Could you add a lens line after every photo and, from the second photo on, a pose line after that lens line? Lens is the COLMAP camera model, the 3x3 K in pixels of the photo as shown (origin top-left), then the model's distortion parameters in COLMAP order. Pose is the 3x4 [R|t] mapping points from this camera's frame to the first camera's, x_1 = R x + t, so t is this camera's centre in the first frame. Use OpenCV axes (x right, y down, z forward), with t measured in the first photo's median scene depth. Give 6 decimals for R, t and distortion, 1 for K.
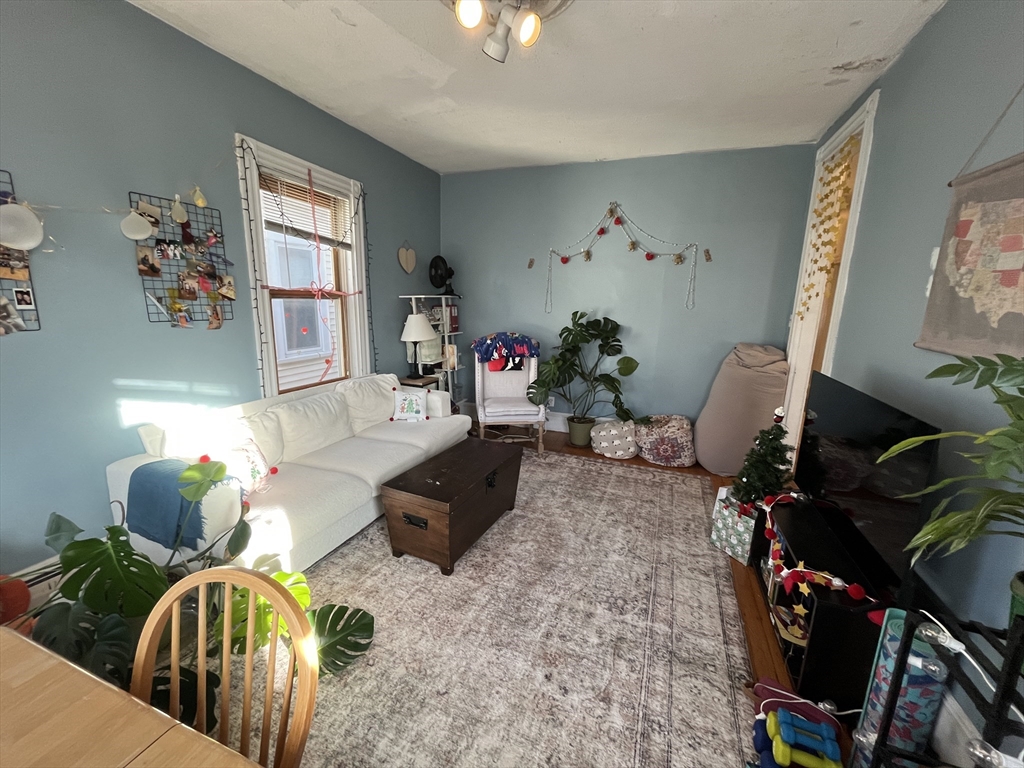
lens RADIAL K [[413.9, 0, 512.3], [0, 413.9, 384.8], [0, 0, 1]] dist [-0.003979, 0.000503]
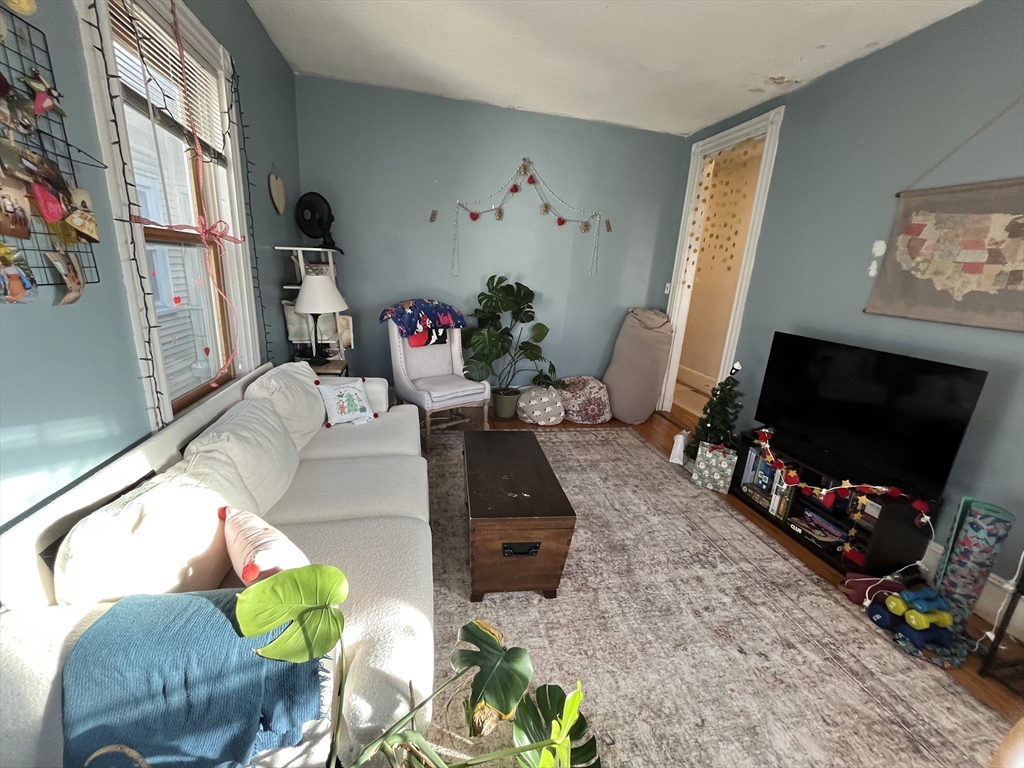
lens RADIAL K [[413.9, 0, 510.1], [0, 413.9, 384.5], [0, 0, 1]] dist [-0.003979, 0.000503]
pose [[0.835308, -0.118098, 0.536948, -0.412612], [0.068913, 0.991444, 0.110856, -0.044828], [-0.545446, -0.055596, 0.836300, 0.241208]]
